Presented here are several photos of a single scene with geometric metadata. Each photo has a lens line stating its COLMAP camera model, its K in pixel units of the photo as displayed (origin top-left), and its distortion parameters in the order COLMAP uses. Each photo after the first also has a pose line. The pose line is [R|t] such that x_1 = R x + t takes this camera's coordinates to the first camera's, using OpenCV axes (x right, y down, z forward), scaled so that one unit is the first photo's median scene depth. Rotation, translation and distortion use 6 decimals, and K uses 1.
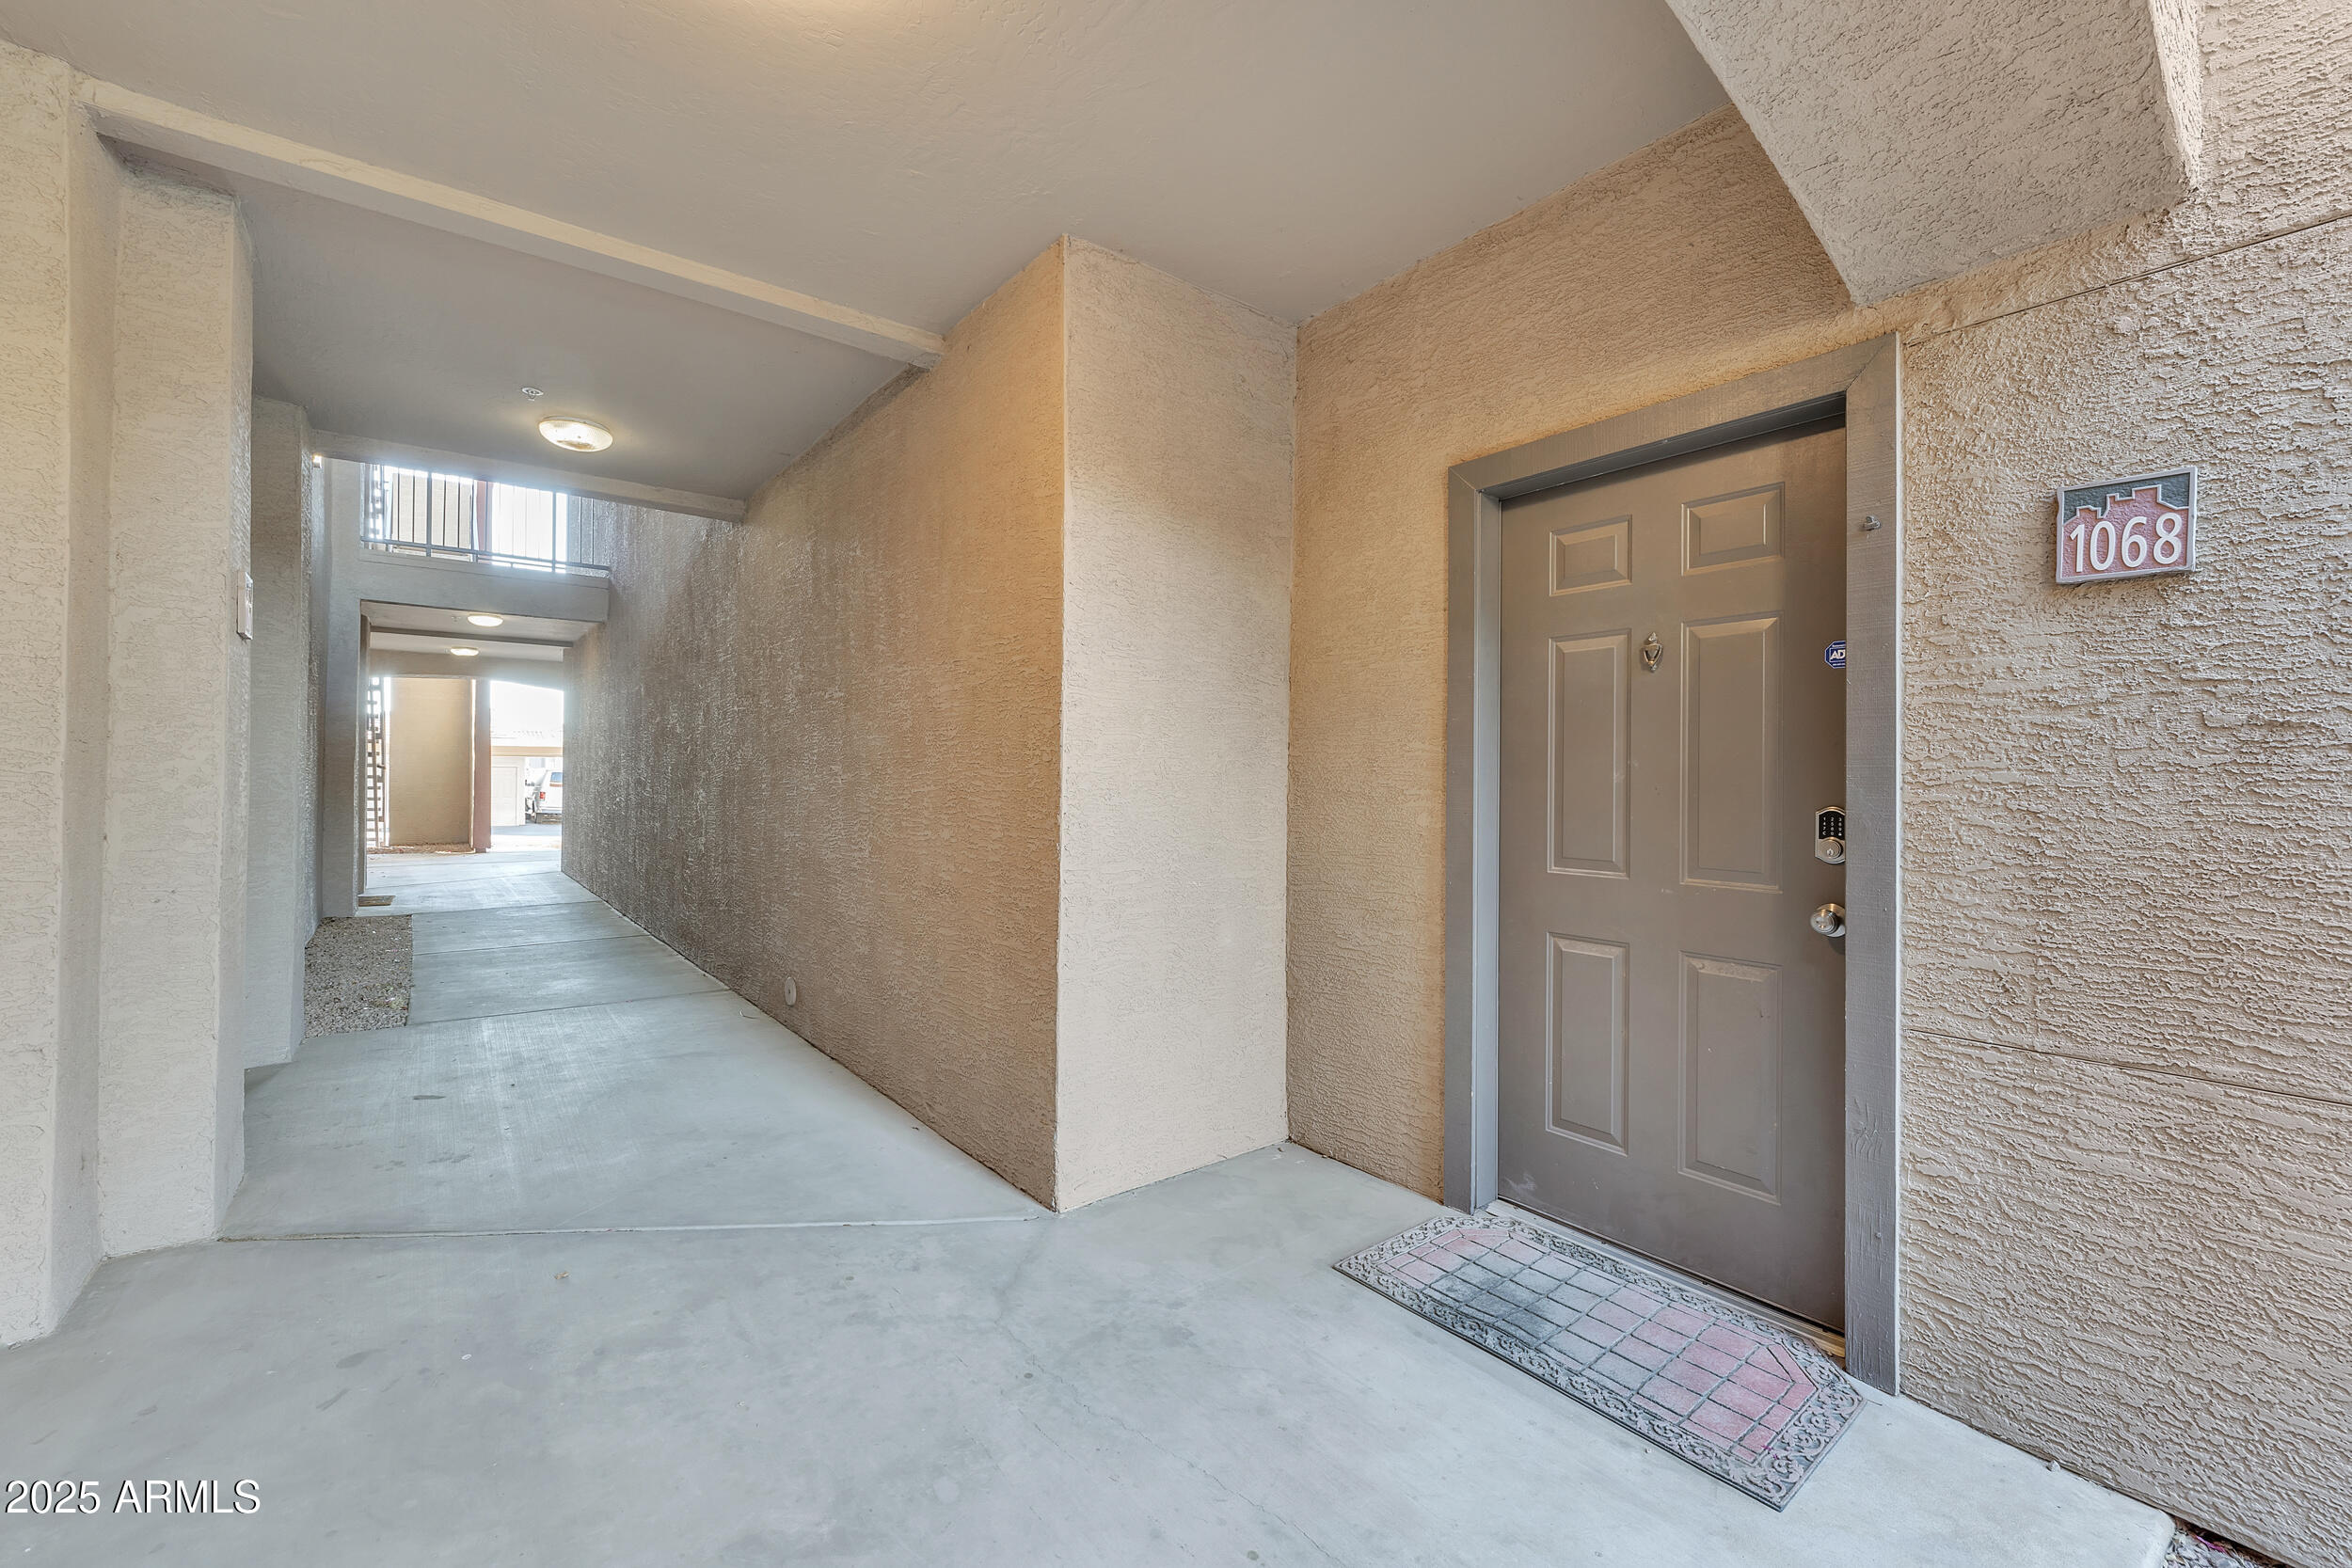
lens RADIAL K [[953.9, 0, 1183.8], [0, 953.9, 771.1], [0, 0, 1]] dist [-0.006781, 0.000134]
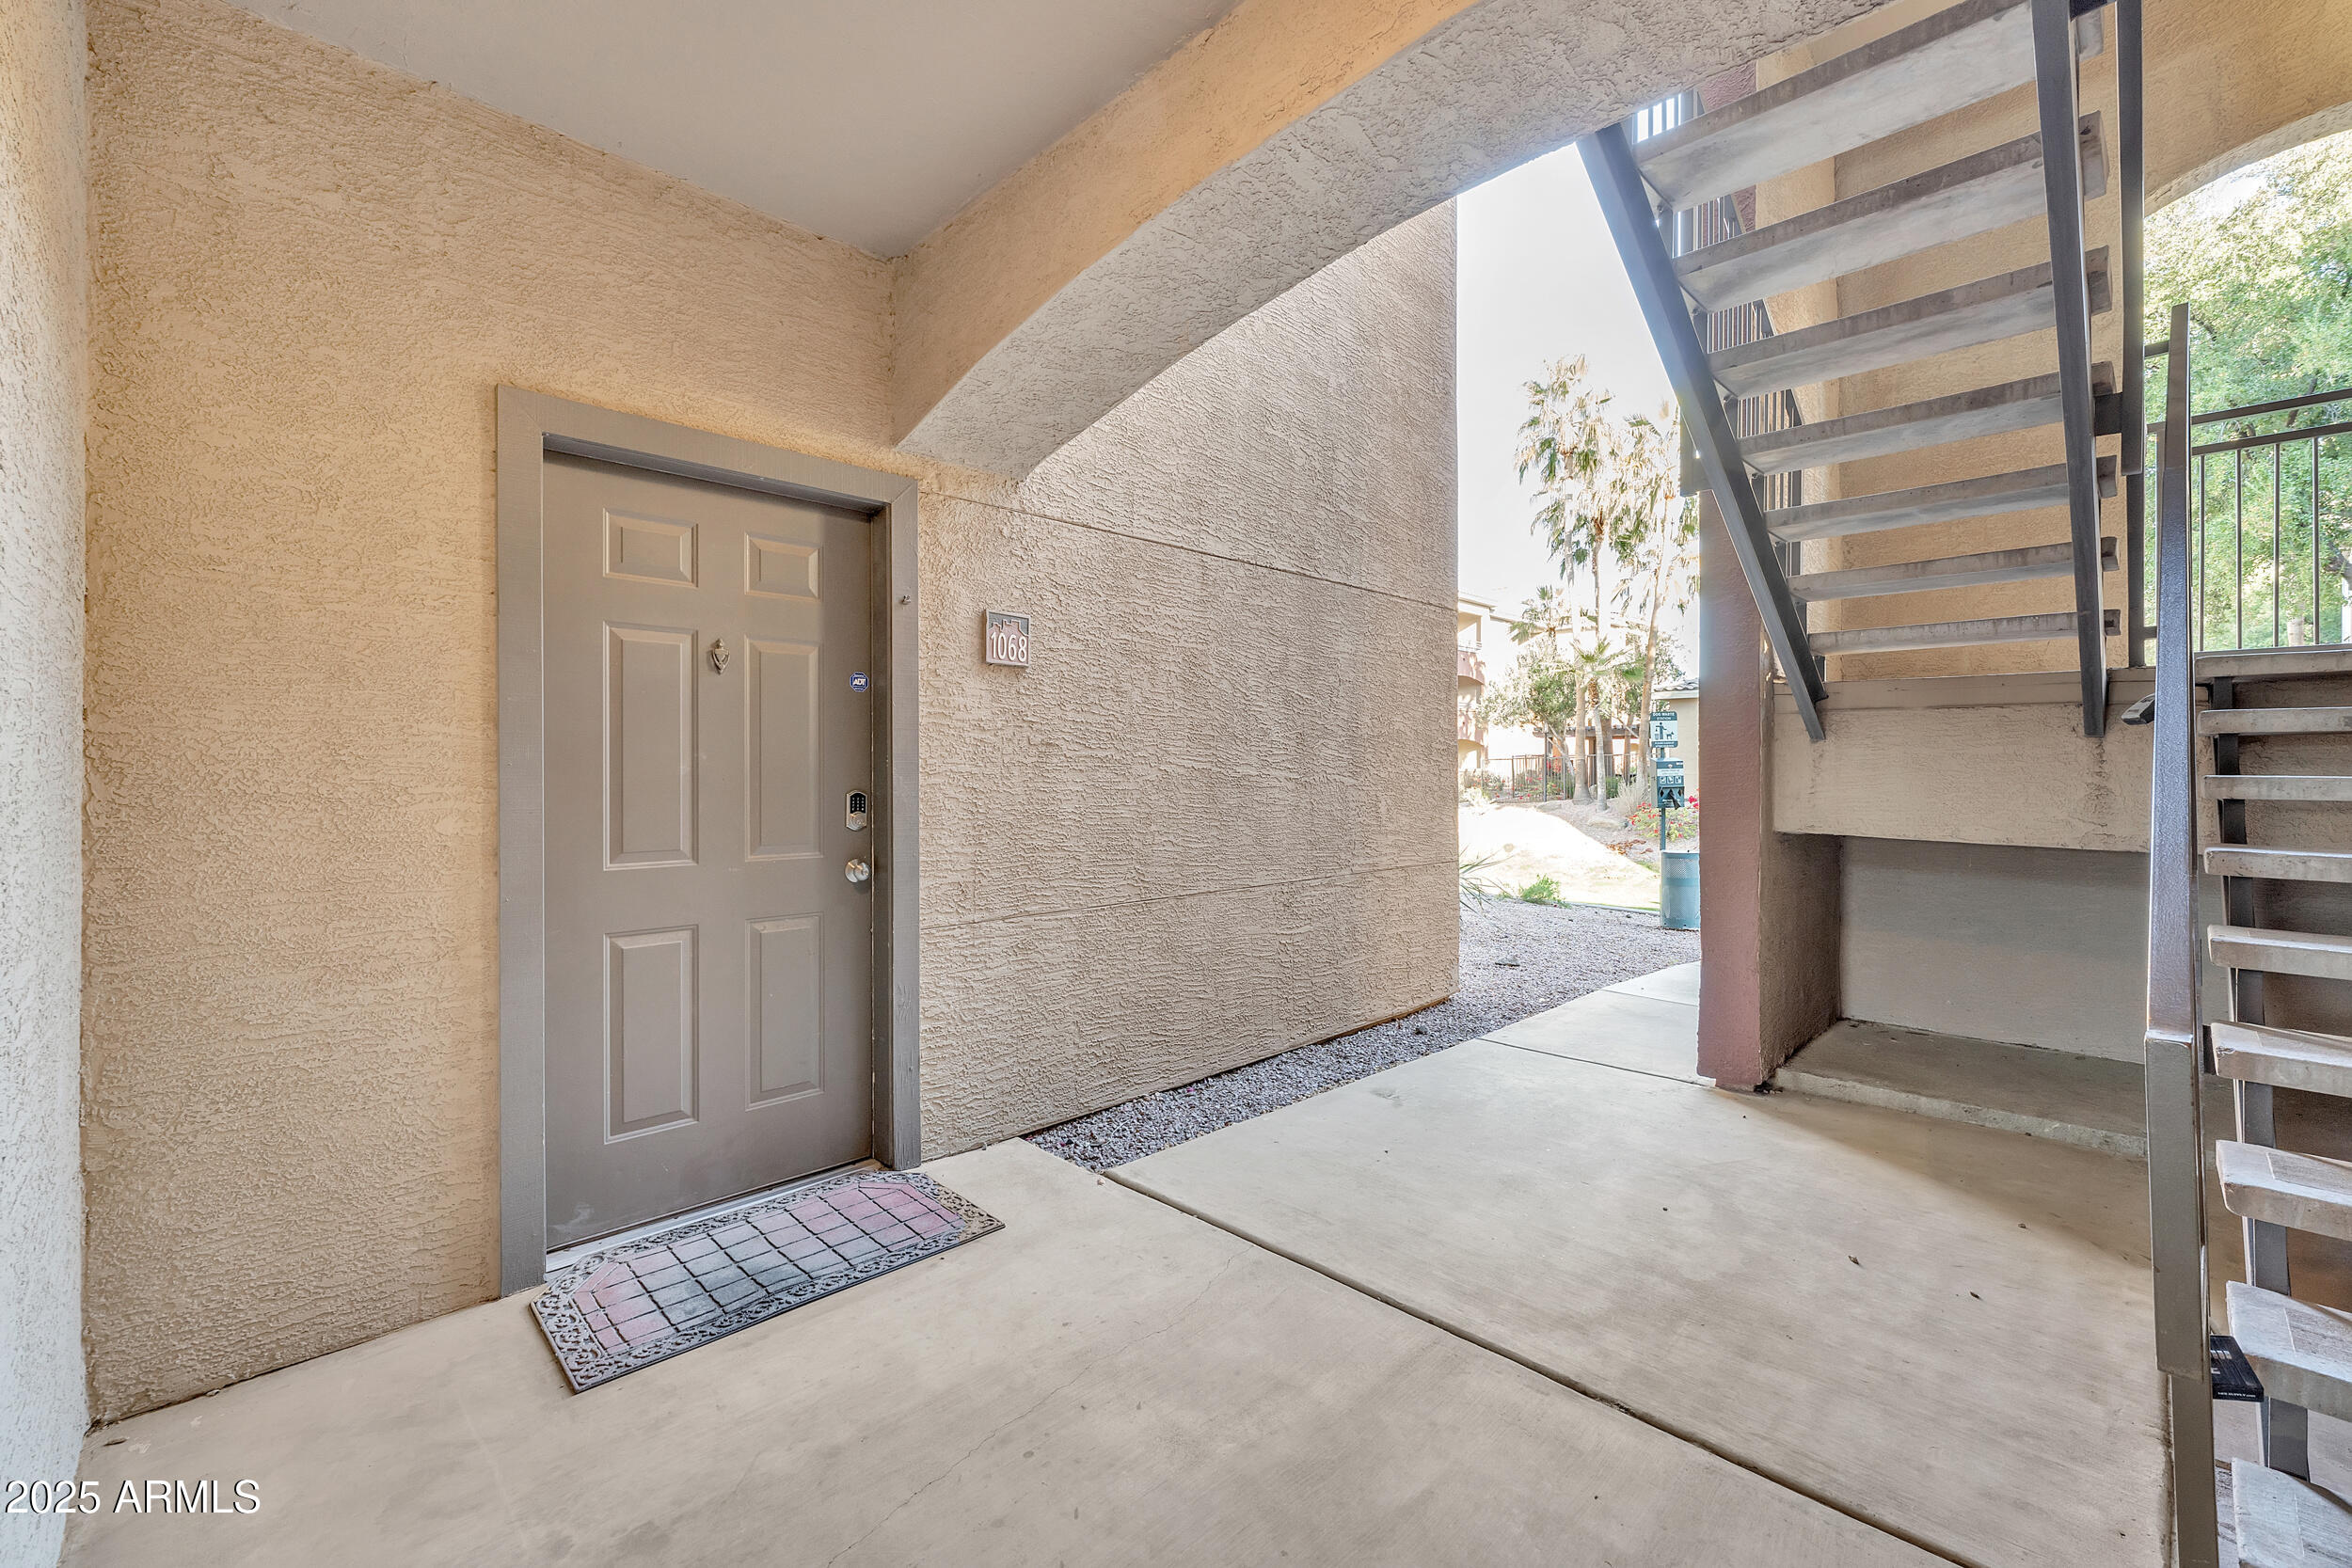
lens RADIAL K [[953.9, 0, 1173.9], [0, 953.9, 774.9], [0, 0, 1]] dist [-0.006781, 0.000134]
pose [[-0.097385, -0.009758, 0.995199, -0.696027], [-0.006164, 0.999939, 0.009202, -0.000443], [-0.995228, -0.005238, -0.097439, 0.612097]]
